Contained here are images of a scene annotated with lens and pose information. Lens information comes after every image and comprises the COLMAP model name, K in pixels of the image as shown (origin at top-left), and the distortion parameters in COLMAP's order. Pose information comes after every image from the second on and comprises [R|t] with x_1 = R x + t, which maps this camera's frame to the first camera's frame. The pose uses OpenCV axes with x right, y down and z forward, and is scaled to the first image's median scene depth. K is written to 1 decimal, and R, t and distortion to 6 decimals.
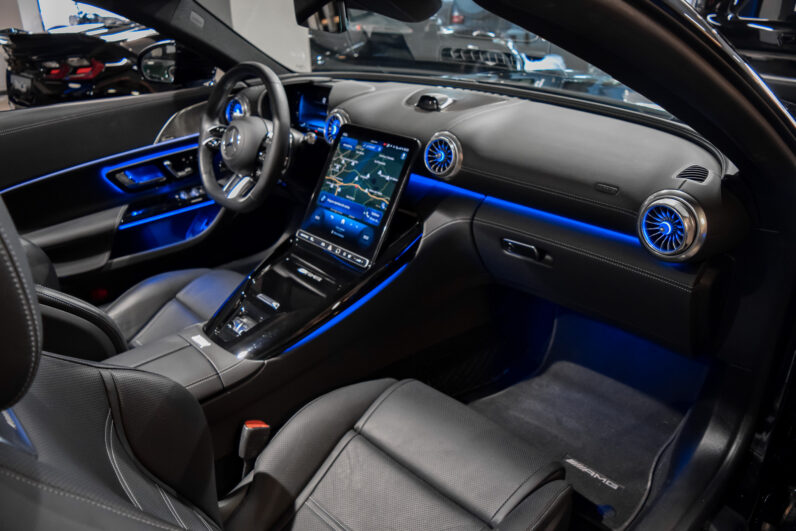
lens RADIAL K [[621.3, 0, 398.0], [0, 621.3, 265.5], [0, 0, 1]] dist [-0.082027, 0.006036]
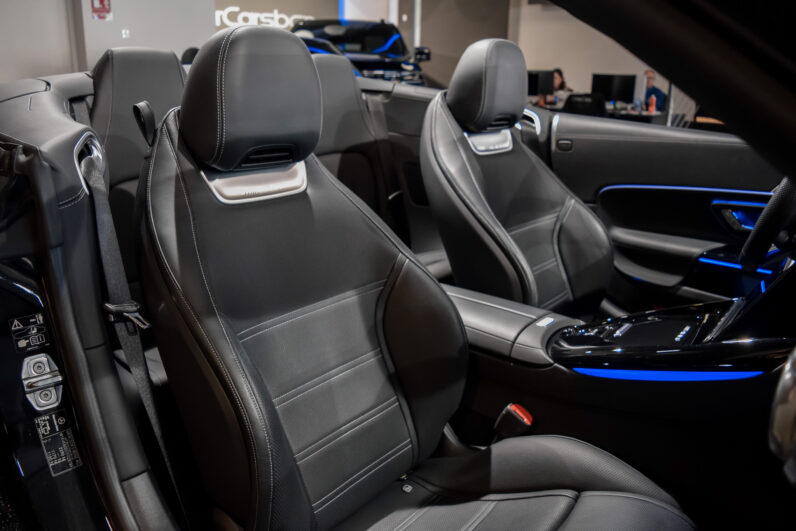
lens RADIAL K [[621.3, 0, 398.0], [0, 621.3, 265.5], [0, 0, 1]] dist [-0.082027, 0.006036]
pose [[0.124586, 0.310629, -0.942331, 0.549914], [-0.442342, 0.867516, 0.227484, -0.079969], [0.888151, 0.388491, 0.245485, 0.428392]]
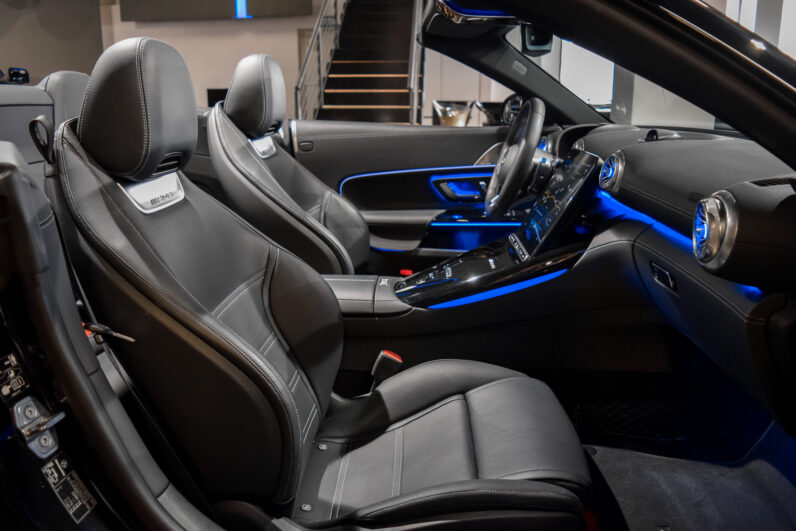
lens RADIAL K [[621.3, 0, 398.0], [0, 621.3, 265.5], [0, 0, 1]] dist [-0.082027, 0.006036]
pose [[0.692297, 0.207012, -0.691282, 0.533066], [-0.318299, 0.947341, -0.035074, 0.113987], [0.647620, 0.244316, 0.721733, 0.059706]]
